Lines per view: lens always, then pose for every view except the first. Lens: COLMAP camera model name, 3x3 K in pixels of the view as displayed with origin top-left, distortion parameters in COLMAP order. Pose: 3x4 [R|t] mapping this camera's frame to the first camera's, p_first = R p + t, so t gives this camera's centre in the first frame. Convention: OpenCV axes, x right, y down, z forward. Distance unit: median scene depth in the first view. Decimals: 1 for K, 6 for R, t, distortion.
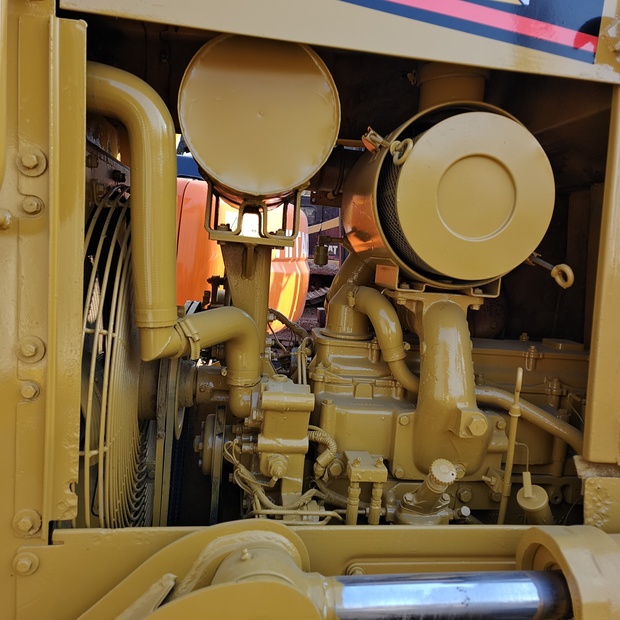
lens RADIAL K [[567.1, 0, 309.6], [0, 567.1, 305.2], [0, 0, 1]] dist [0.069951, 0.000000]
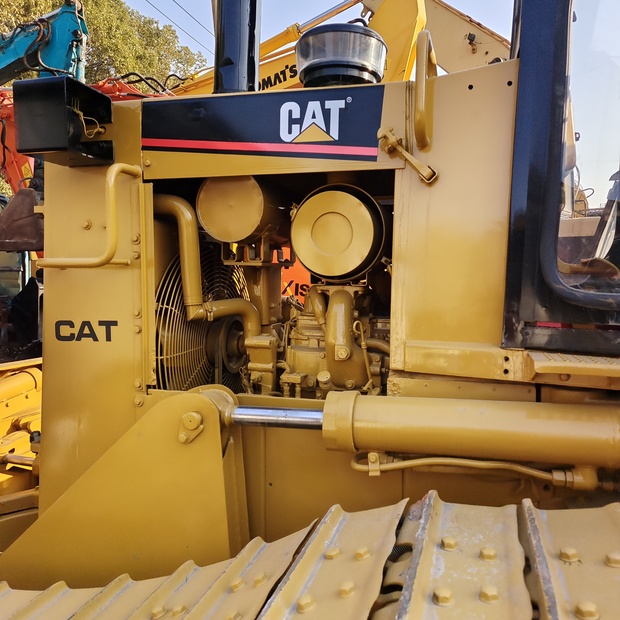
lens RADIAL K [[567.1, 0, 312.0], [0, 567.1, 310.5], [0, 0, 1]] dist [0.069951, 0.000000]
pose [[0.907022, -0.039120, -0.419262, 1.150442], [0.015327, 0.998083, -0.059970, 0.210111], [0.420805, 0.047968, 0.905882, -0.855574]]
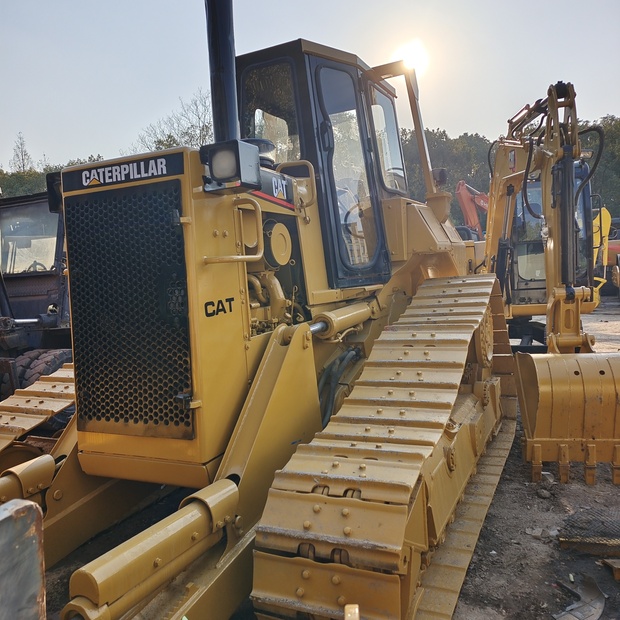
lens RADIAL K [[567.1, 0, 309.6], [0, 567.1, 308.4], [0, 0, 1]] dist [0.069951, 0.000000]
pose [[0.538808, -0.166311, 0.825849, -3.190338], [0.196562, 0.978080, 0.068724, 0.018158], [-0.819176, 0.125301, 0.559688, -1.424754]]
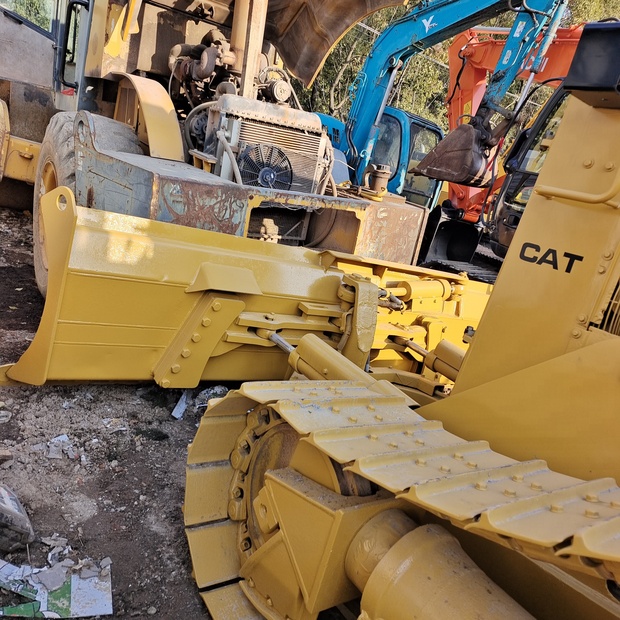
lens RADIAL K [[567.1, 0, 315.2], [0, 567.1, 311.0], [0, 0, 1]] dist [0.069951, 0.000000]
pose [[0.499083, 0.262329, -0.825893, 1.024616], [-0.317599, 0.942131, 0.107327, 0.428129], [0.806255, 0.208738, 0.553518, -1.388206]]
